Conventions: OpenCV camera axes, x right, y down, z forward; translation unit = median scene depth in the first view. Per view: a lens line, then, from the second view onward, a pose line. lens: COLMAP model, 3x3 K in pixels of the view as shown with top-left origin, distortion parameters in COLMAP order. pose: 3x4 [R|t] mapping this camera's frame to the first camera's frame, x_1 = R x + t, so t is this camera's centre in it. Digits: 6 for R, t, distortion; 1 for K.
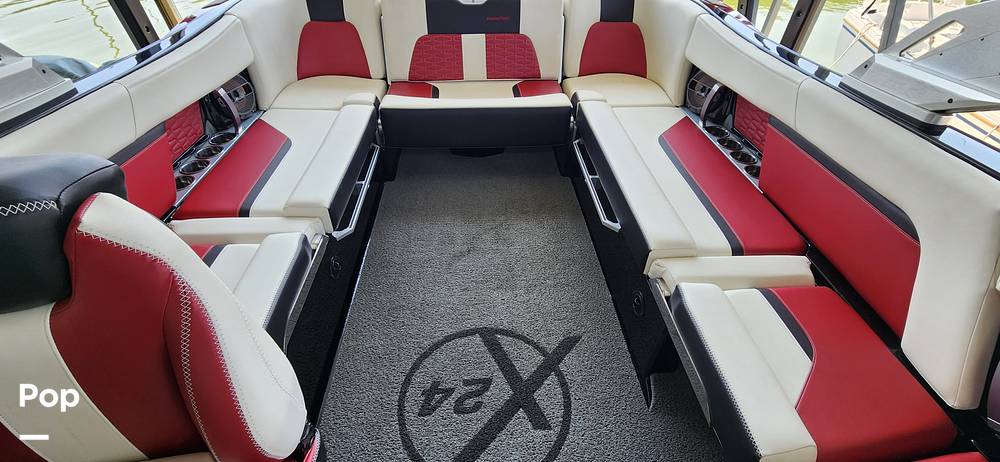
lens RADIAL K [[413.3, 0, 500.0], [0, 413.3, 231.0], [0, 0, 1]] dist [-0.000946, -0.000169]
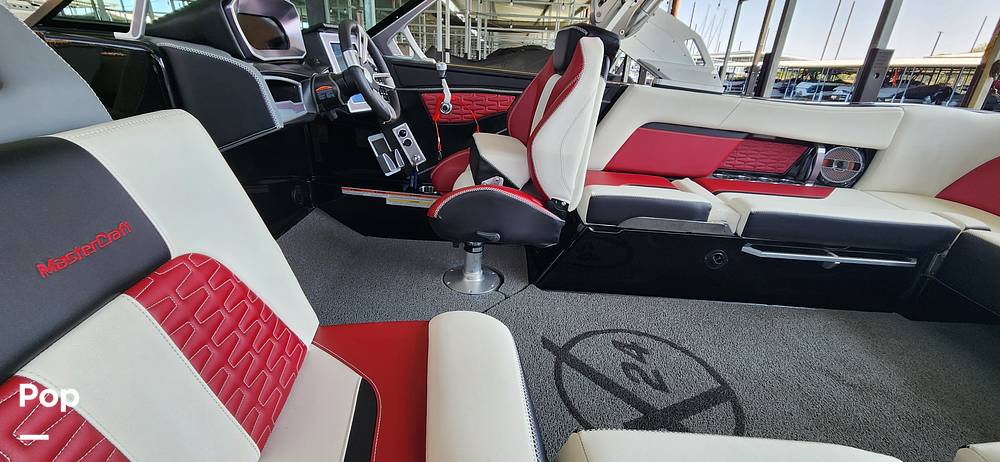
lens RADIAL K [[413.3, 0, 500.0], [0, 413.3, 231.0], [0, 0, 1]] dist [-0.000946, -0.000169]
pose [[-0.056669, 0.383651, -0.921738, 0.704966], [-0.697168, 0.645650, 0.311598, 0.105708], [0.714665, 0.660264, 0.230880, 0.296985]]
